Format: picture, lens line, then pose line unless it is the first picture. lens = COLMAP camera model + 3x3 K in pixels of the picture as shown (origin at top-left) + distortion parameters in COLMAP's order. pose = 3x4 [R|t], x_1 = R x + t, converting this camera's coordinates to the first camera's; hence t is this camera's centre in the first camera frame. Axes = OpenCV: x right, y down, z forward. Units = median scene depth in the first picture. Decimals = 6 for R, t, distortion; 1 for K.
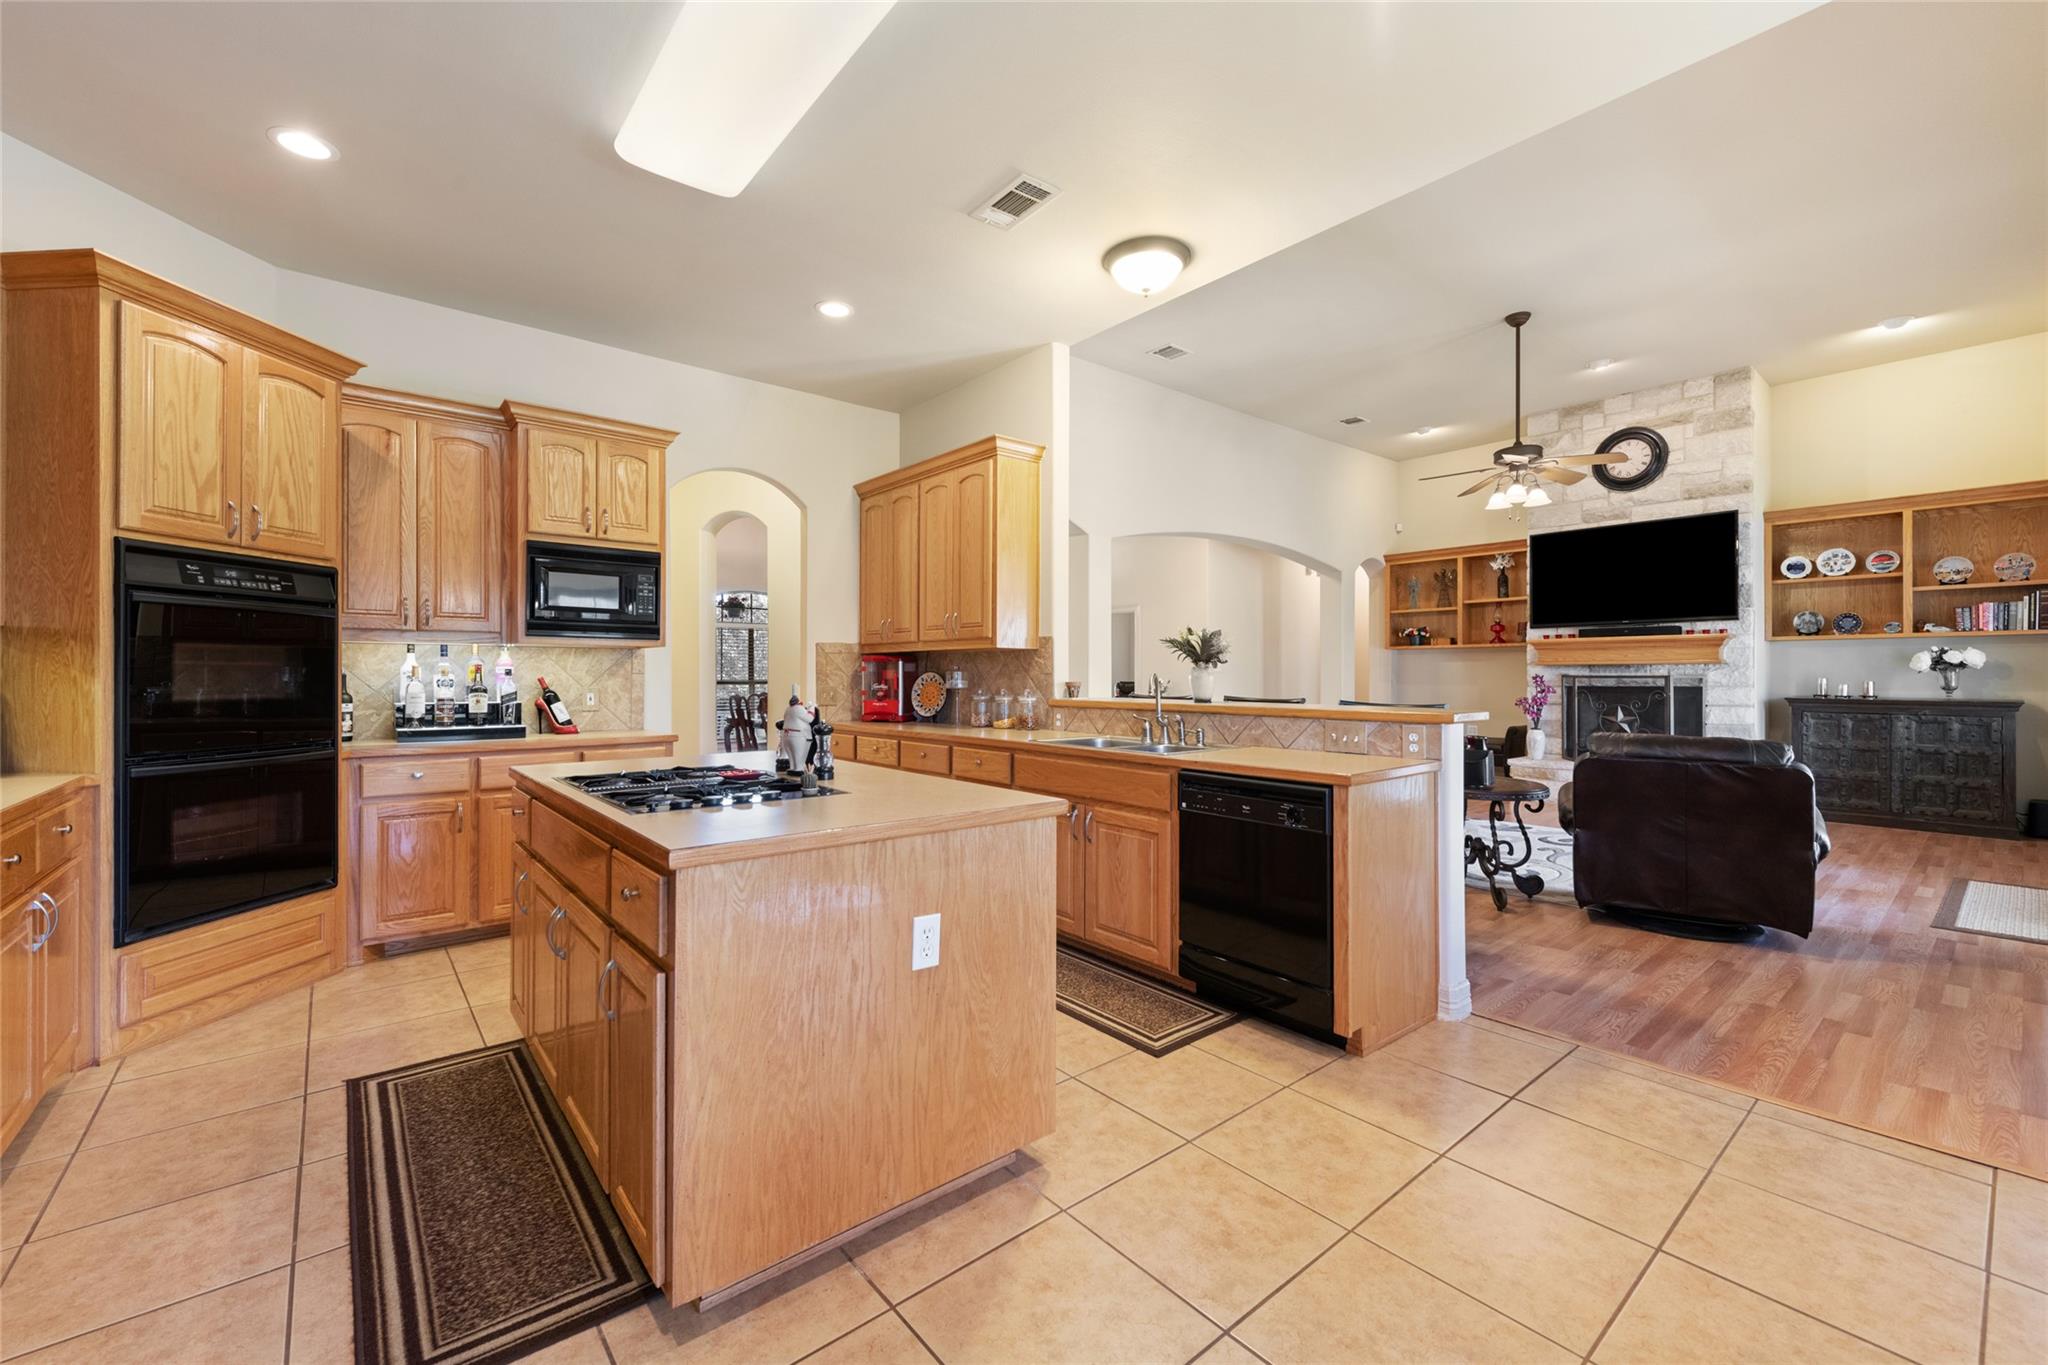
lens RADIAL K [[828.7, 0, 1026.1], [0, 828.7, 673.5], [0, 0, 1]] dist [-0.002830, -0.000484]
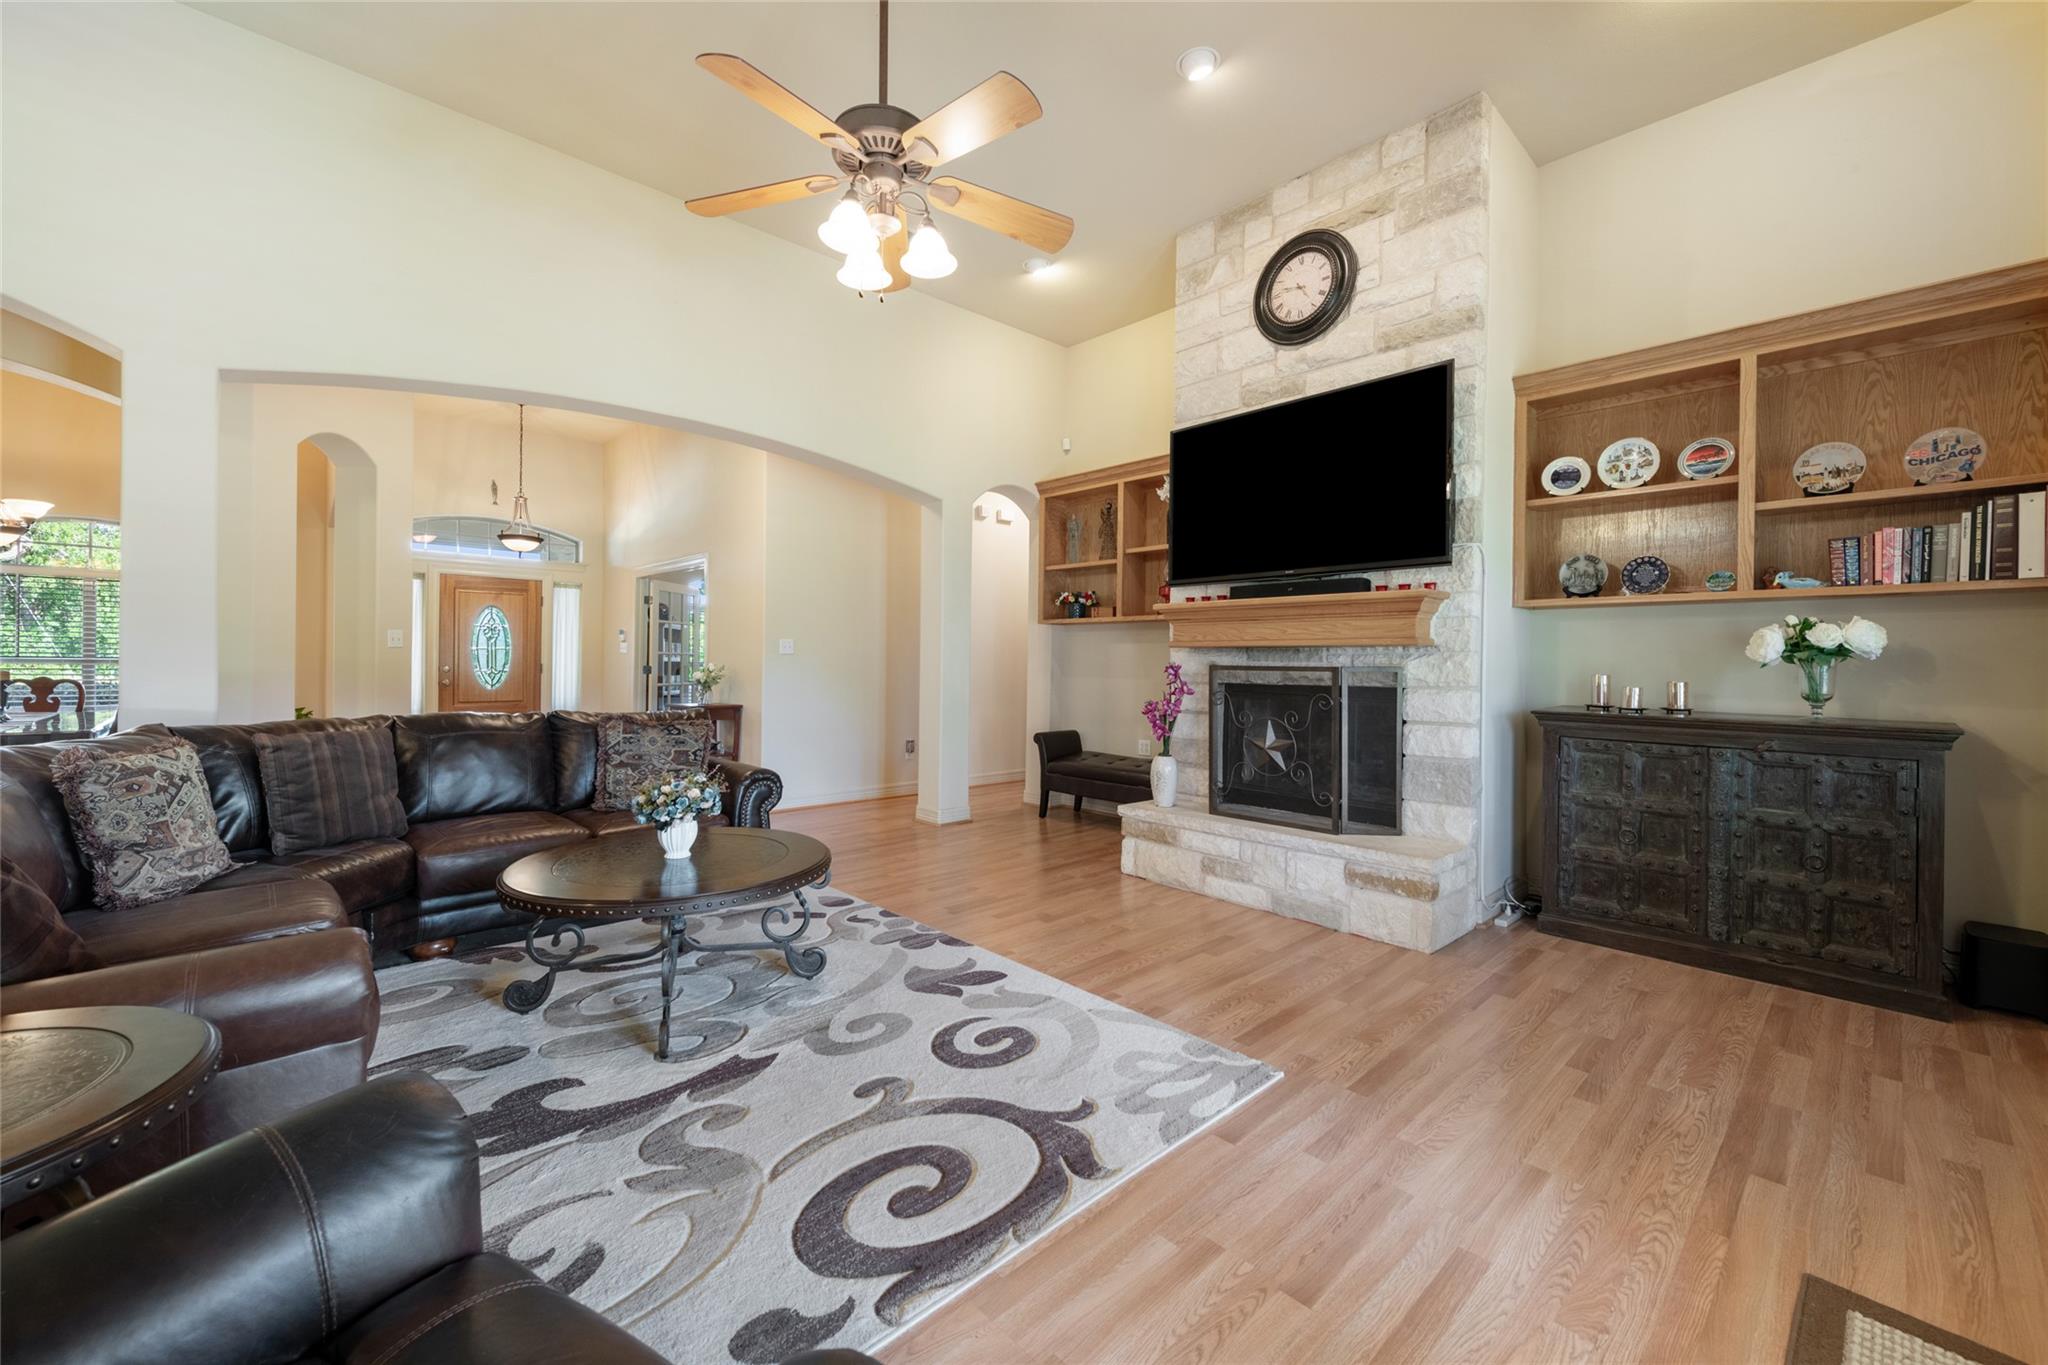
lens RADIAL K [[820.3, 0, 1032.2], [0, 820.3, 663.4], [0, 0, 1]] dist [0.002870, -0.000819]
pose [[0.997421, 0.013804, 0.070439, 0.550074], [-0.013923, 0.999902, 0.001192, 0.002669], [-0.070416, -0.002169, 0.997515, 0.484517]]
